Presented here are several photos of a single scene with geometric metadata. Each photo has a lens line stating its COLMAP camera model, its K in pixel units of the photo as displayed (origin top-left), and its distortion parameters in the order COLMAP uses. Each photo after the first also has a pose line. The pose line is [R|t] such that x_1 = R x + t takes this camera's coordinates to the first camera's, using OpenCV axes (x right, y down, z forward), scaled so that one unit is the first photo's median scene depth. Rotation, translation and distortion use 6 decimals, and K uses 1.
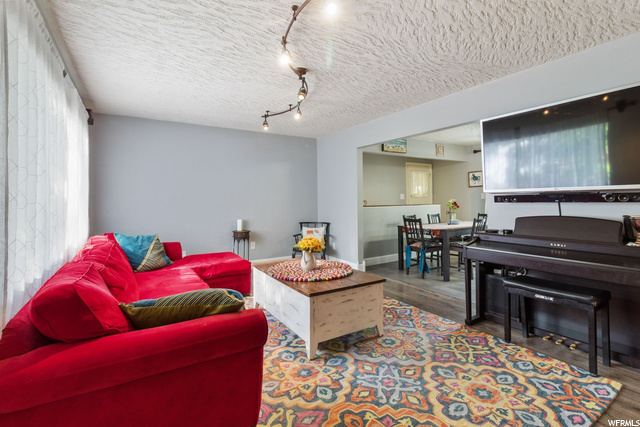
lens RADIAL K [[303.9, 0, 320.5], [0, 303.9, 196.4], [0, 0, 1]] dist [0.000921, 0.000403]
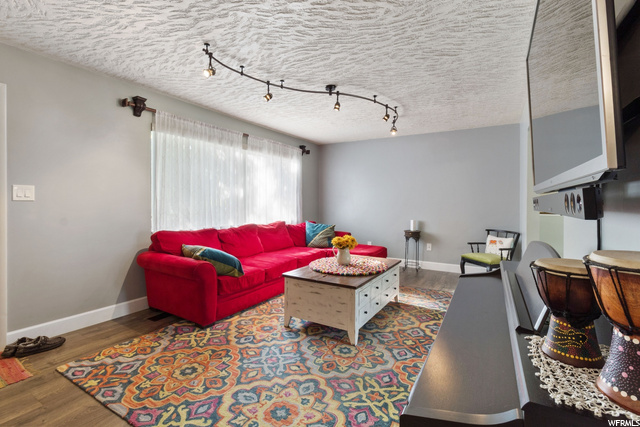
lens RADIAL K [[288.3, 0, 320.3], [0, 288.3, 203.0], [0, 0, 1]] dist [-0.001024, -0.000207]
pose [[0.457050, 0.015533, -0.889305, 1.103950], [-0.000058, 0.999848, 0.017434, -0.000774], [0.889441, -0.007916, 0.456981, 0.583157]]
